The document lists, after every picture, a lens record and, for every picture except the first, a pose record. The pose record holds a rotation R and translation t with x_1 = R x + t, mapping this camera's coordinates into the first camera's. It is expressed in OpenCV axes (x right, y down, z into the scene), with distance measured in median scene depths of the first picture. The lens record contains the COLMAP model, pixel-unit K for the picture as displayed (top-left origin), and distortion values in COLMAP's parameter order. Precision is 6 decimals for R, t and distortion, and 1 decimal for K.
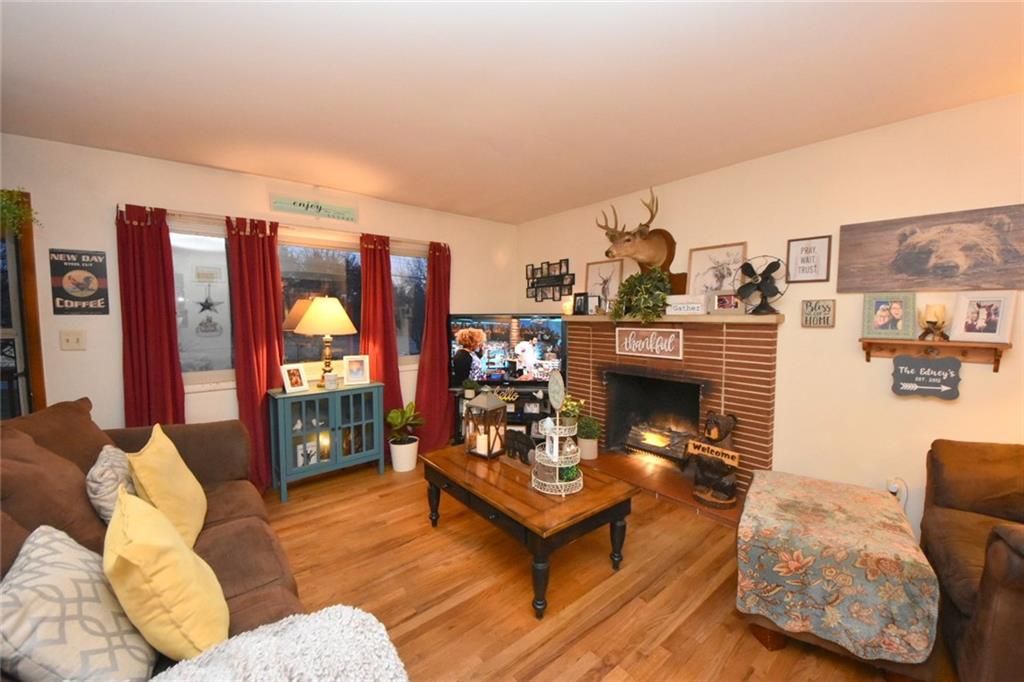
lens RADIAL K [[398.7, 0, 517.5], [0, 398.7, 339.0], [0, 0, 1]] dist [-0.000961, -0.000226]
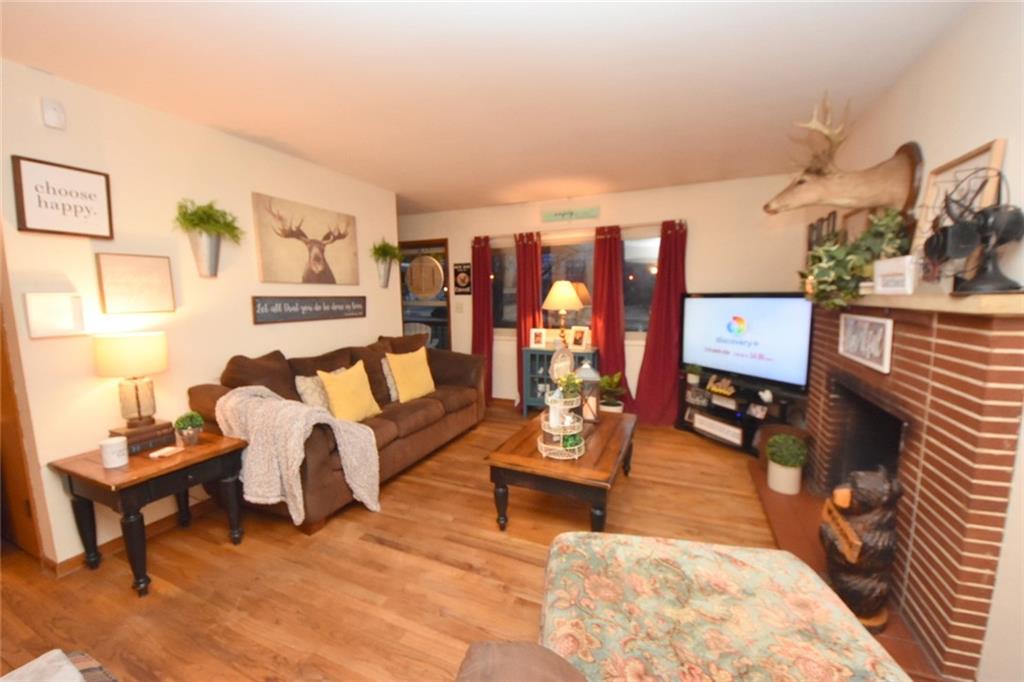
lens RADIAL K [[398.7, 0, 517.5], [0, 398.7, 339.0], [0, 0, 1]] dist [-0.000961, -0.000226]
pose [[0.445762, 0.098047, -0.889766, 0.699322], [-0.050465, 0.995155, 0.084378, -0.019171], [0.893728, 0.007290, 0.448550, 0.273282]]
